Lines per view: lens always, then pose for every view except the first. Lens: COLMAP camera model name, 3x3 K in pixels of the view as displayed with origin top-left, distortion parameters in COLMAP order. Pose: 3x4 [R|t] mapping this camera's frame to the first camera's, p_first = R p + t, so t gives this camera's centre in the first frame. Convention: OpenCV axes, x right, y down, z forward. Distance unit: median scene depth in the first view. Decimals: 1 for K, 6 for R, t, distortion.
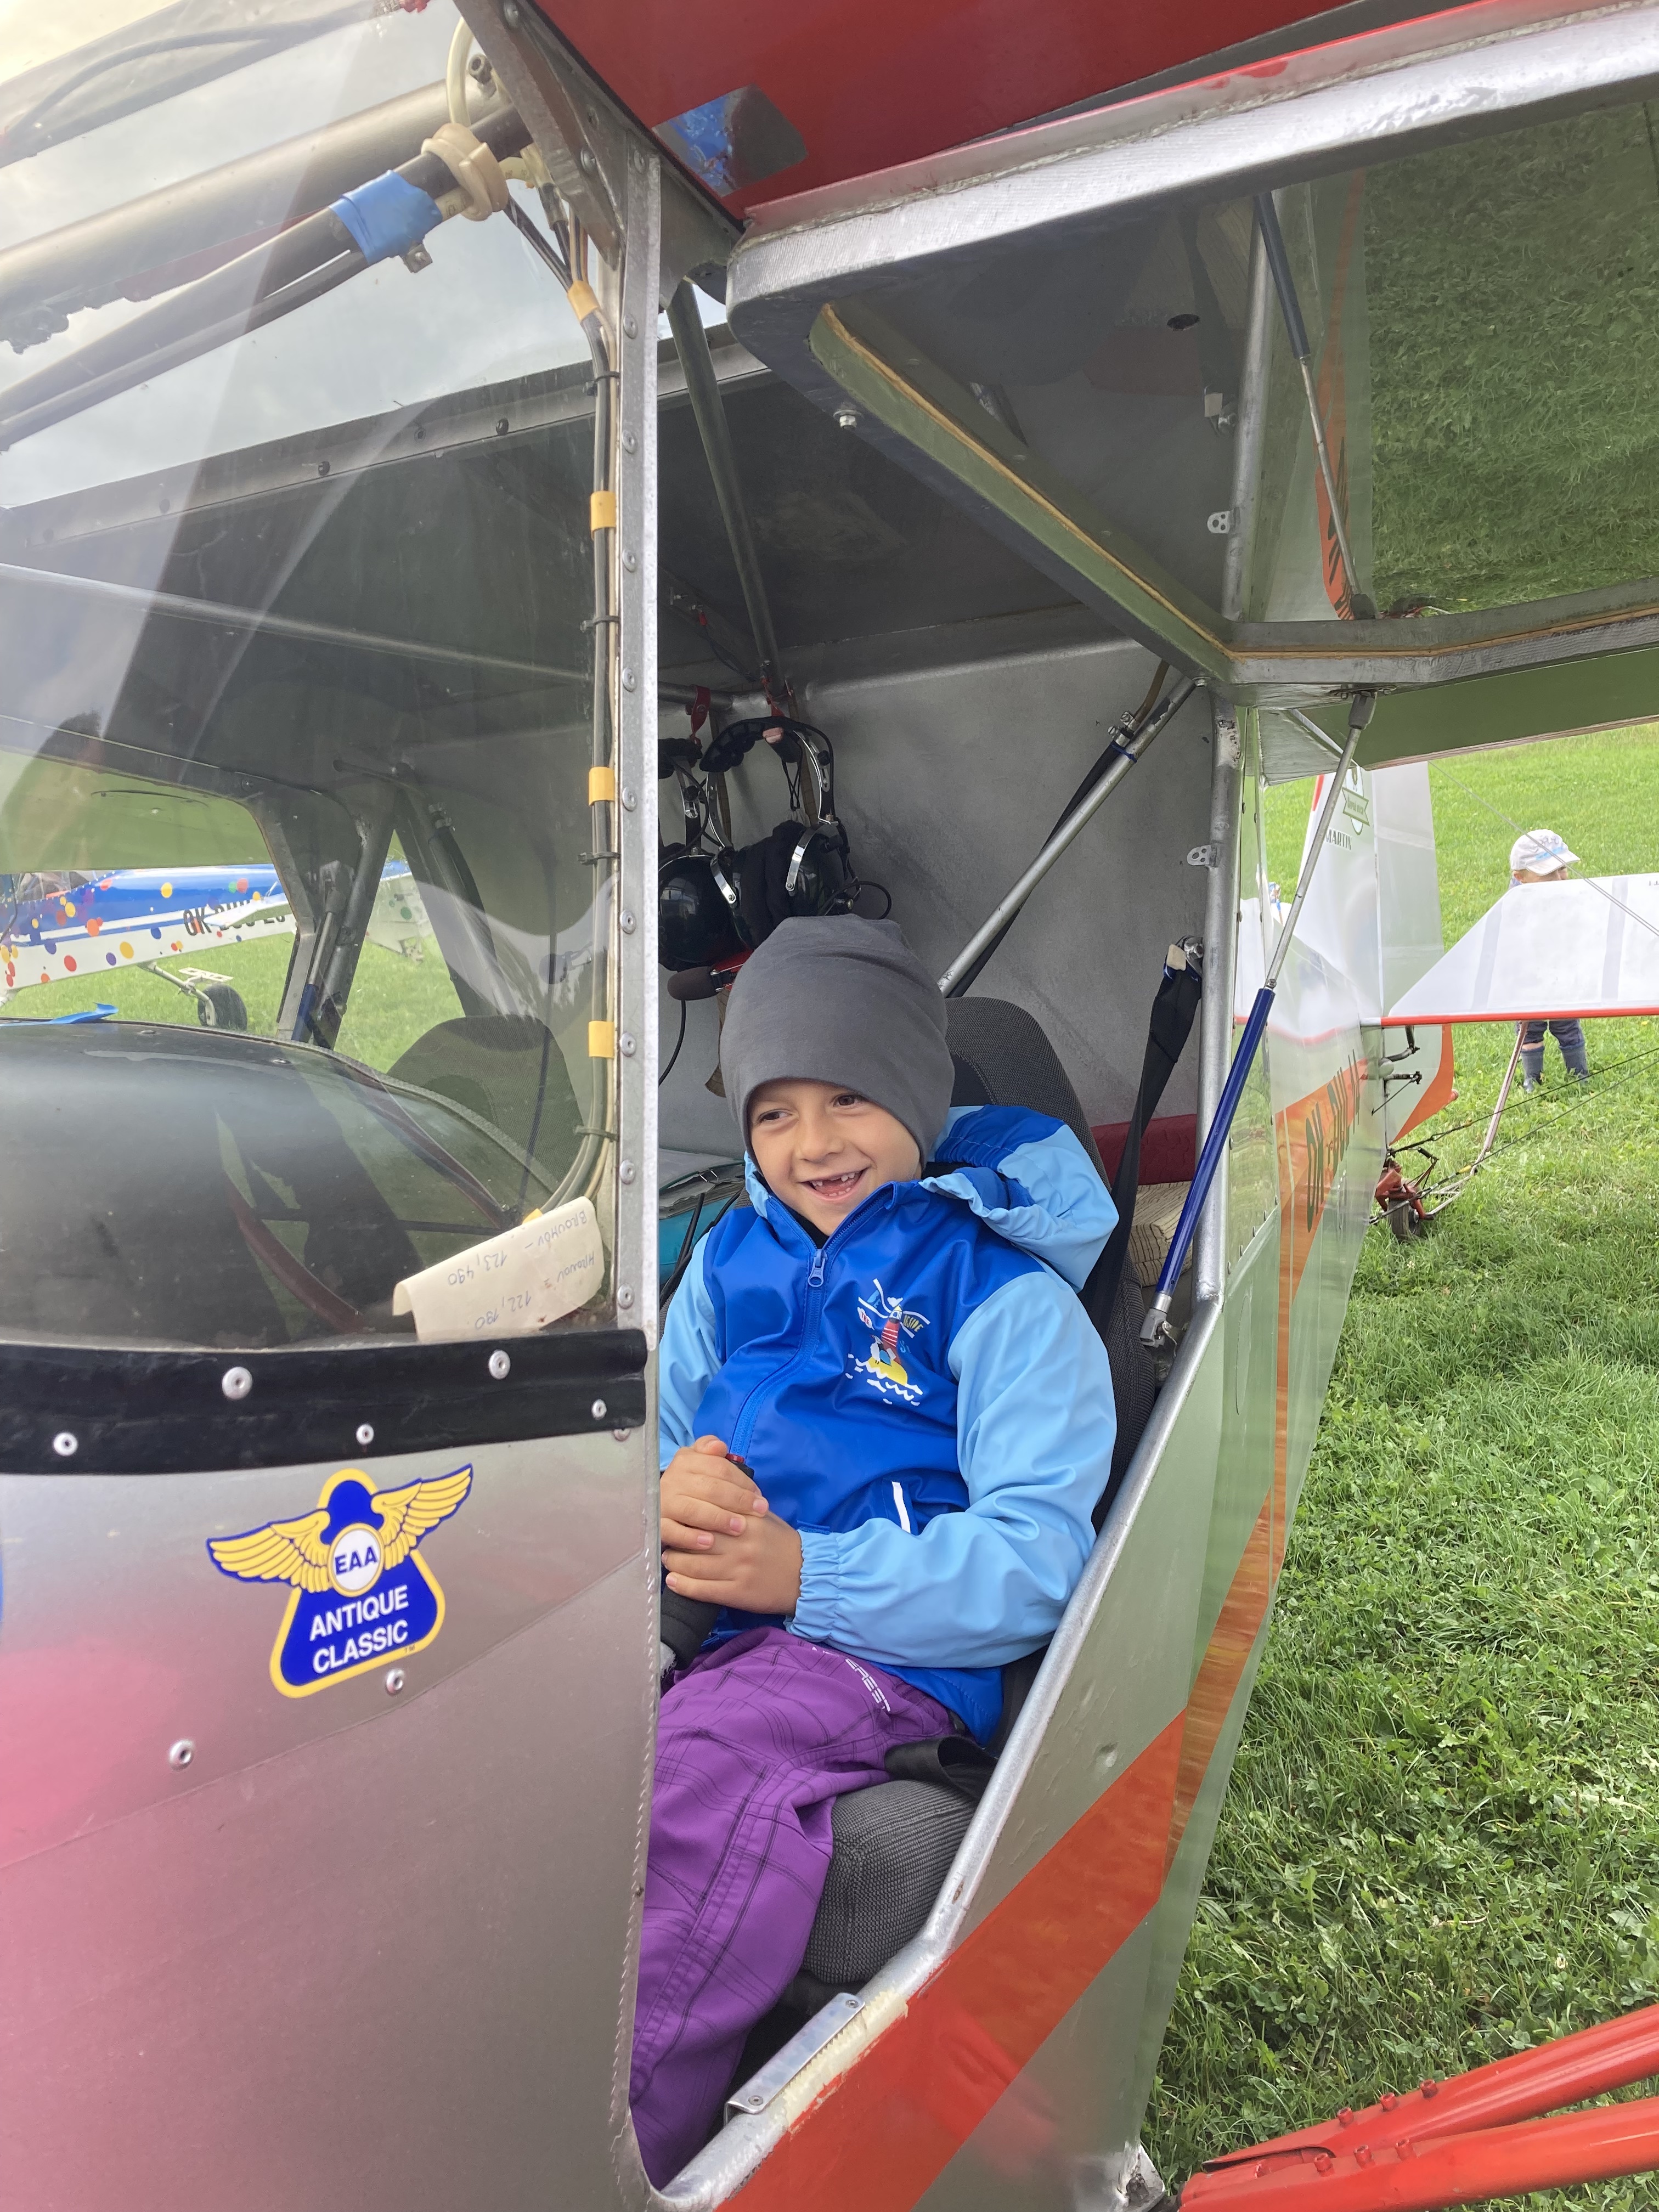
lens RADIAL K [[1779.9, 0, 815.9], [0, 1779.9, 1093.4], [0, 0, 1]] dist [0.026523, -0.023439]
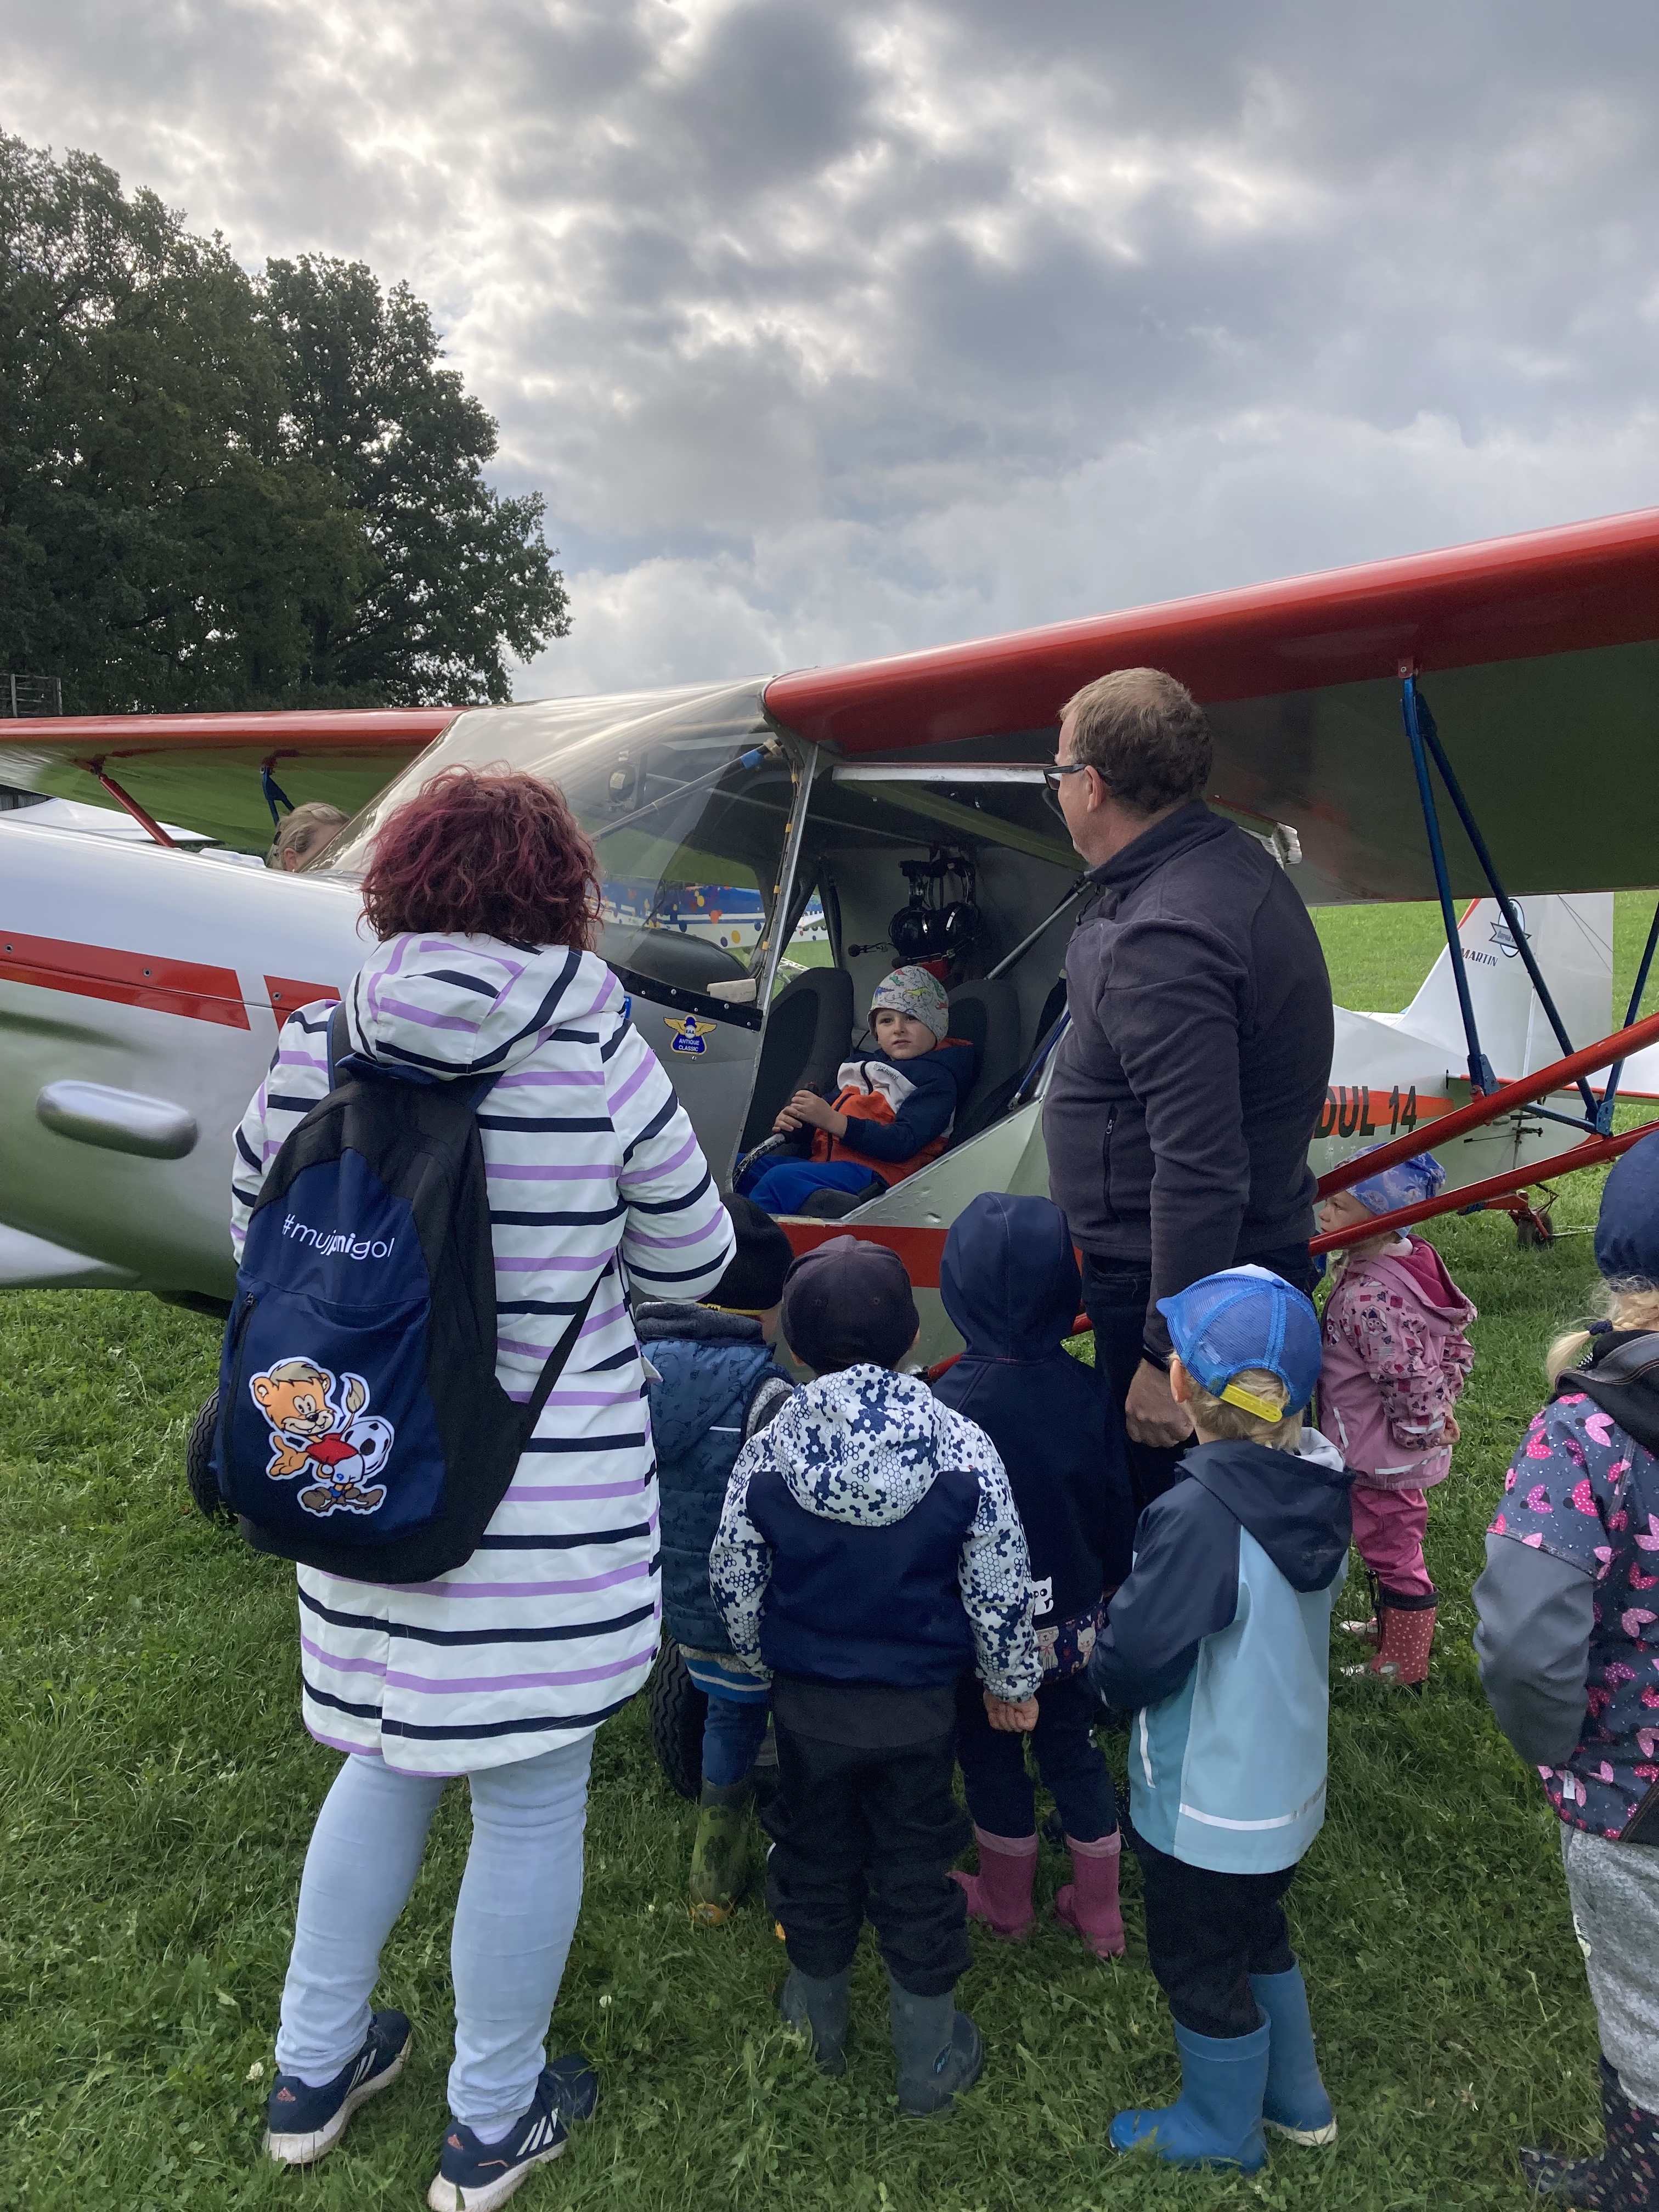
lens RADIAL K [[1779.9, 0, 843.7], [0, 1779.9, 1096.3], [0, 0, 1]] dist [0.026523, -0.023439]
pose [[0.940734, 0.155925, -0.301176, 0.670255], [-0.163109, 0.986607, 0.001308, 0.139681], [0.297346, 0.047894, 0.953568, -1.453402]]
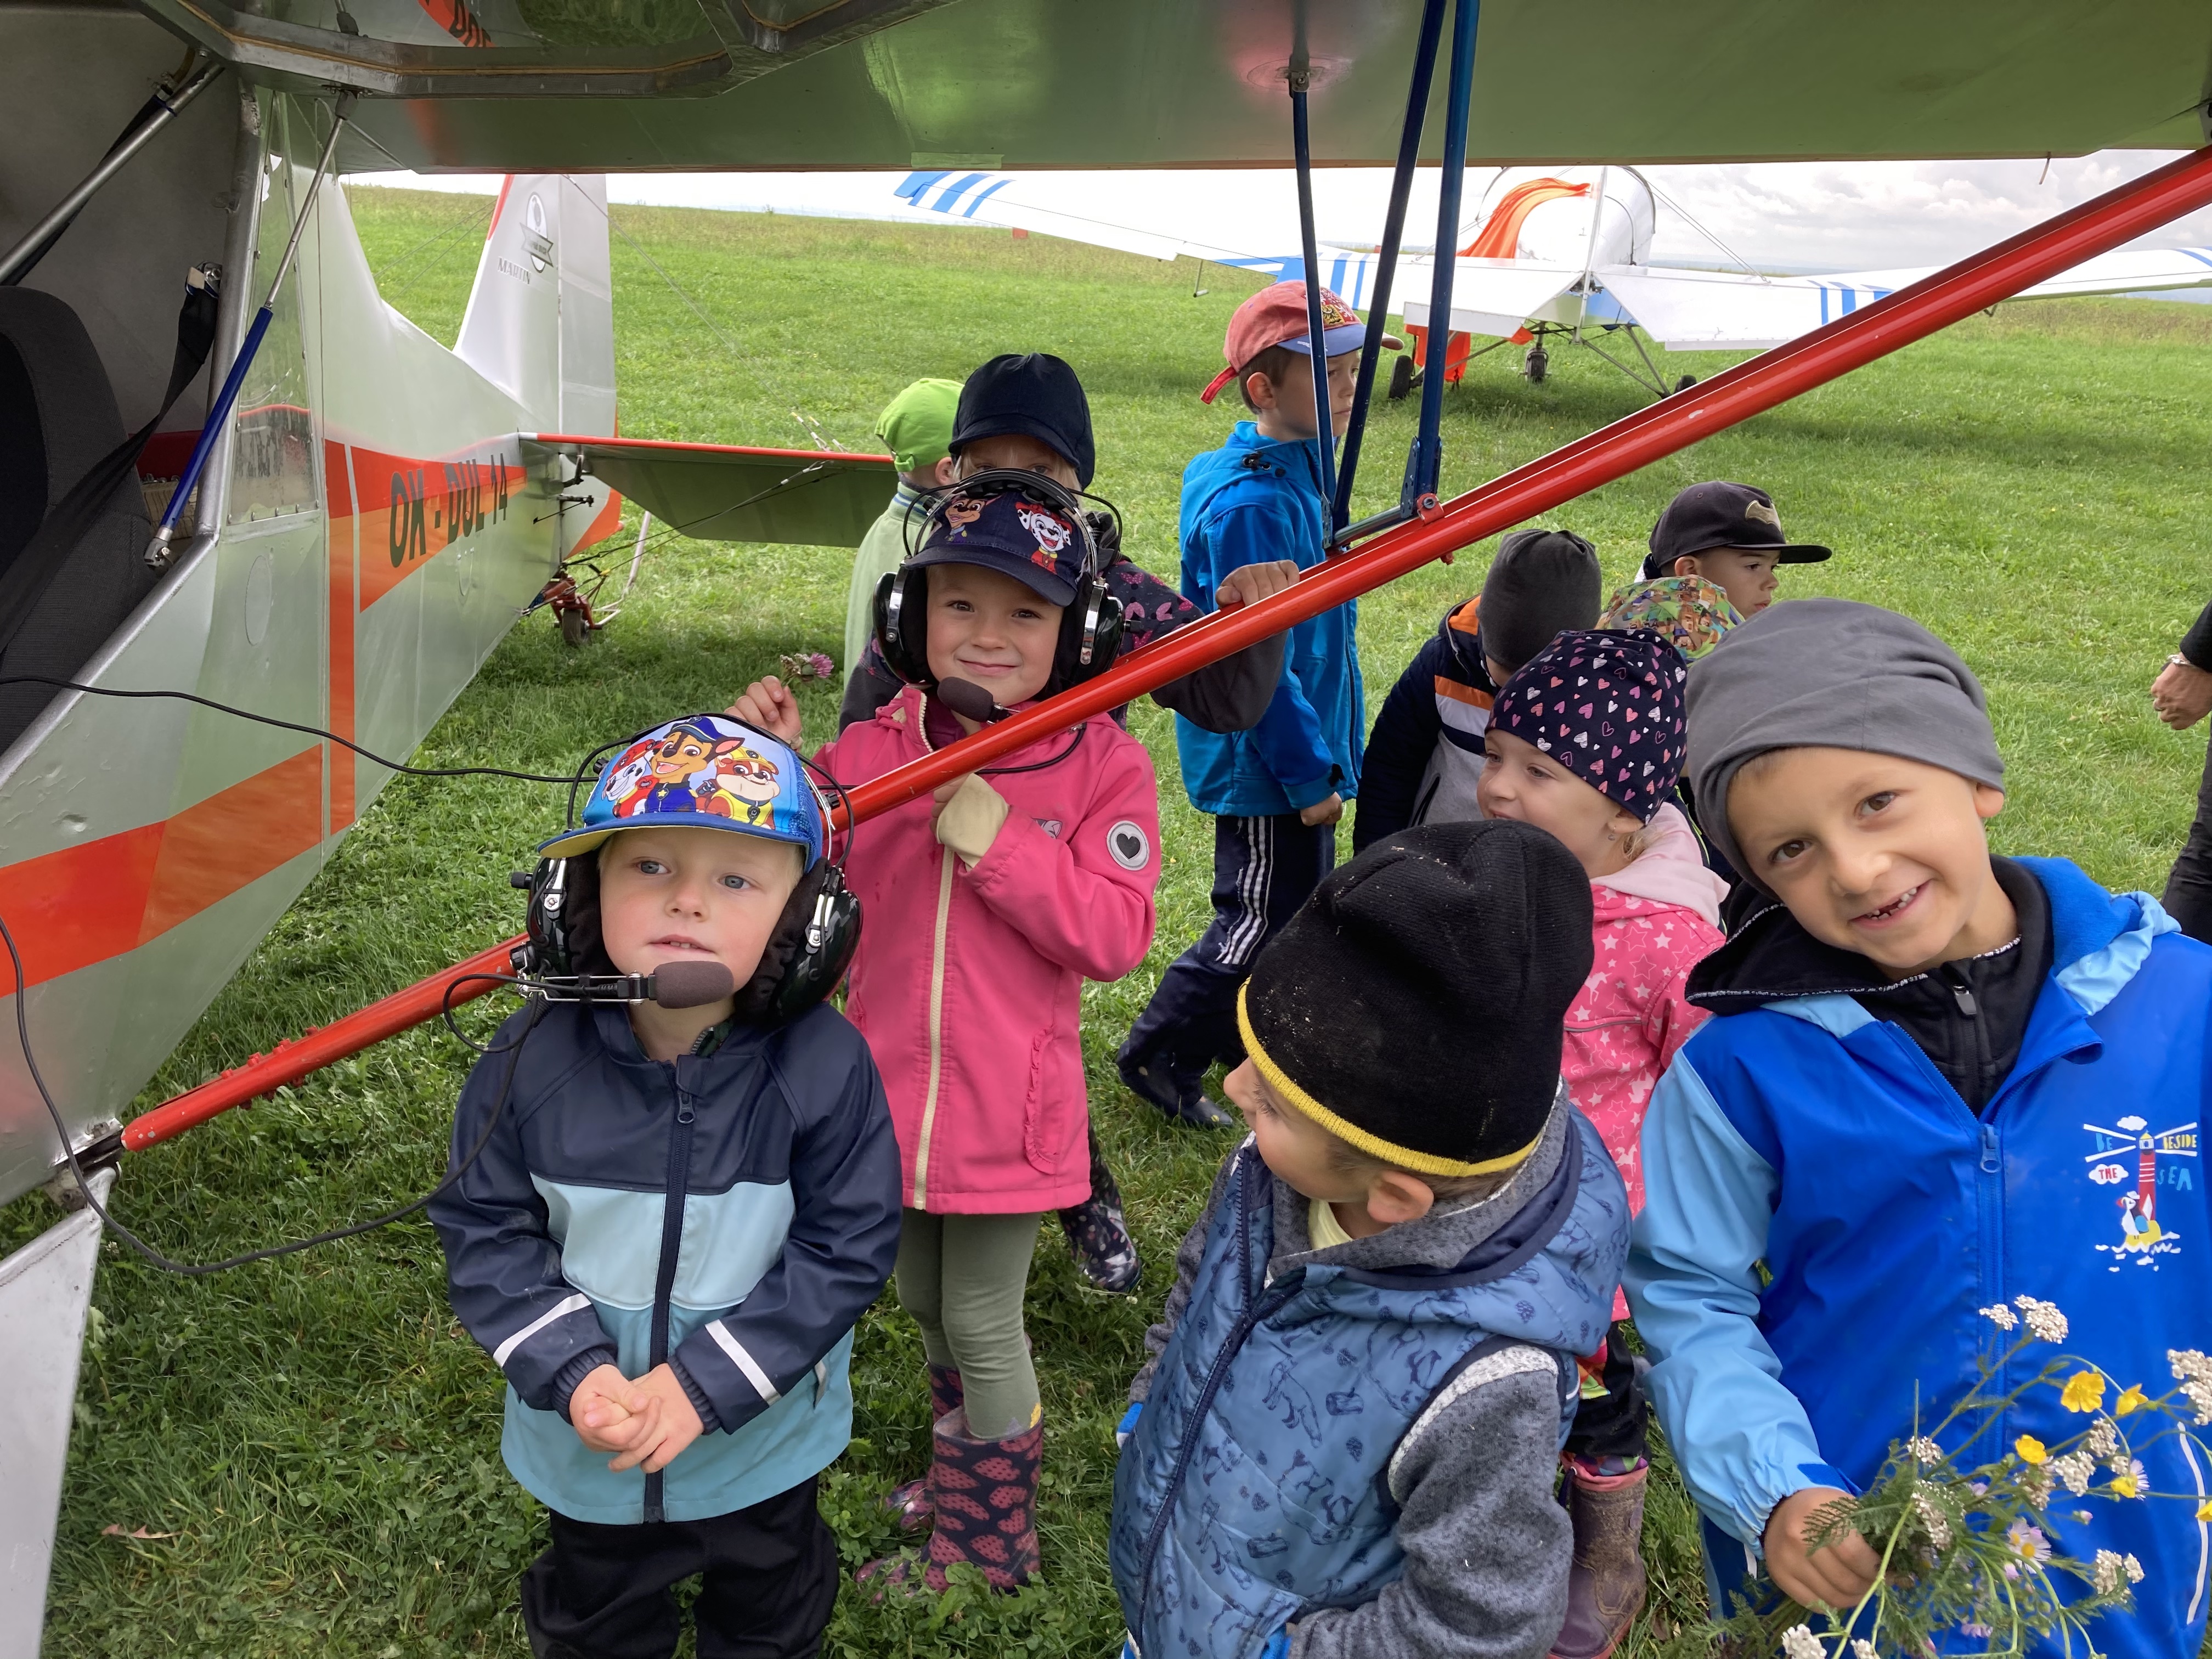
lens RADIAL K [[1779.9, 0, 1101.4], [0, 1779.9, 834.8], [0, 0, 1]] dist [0.026523, -0.023439]
pose [[0.860686, 0.002596, 0.509130, 0.103719], [-0.073675, 0.990097, 0.119500, 0.112967], [-0.503778, -0.140362, 0.852353, -0.455693]]
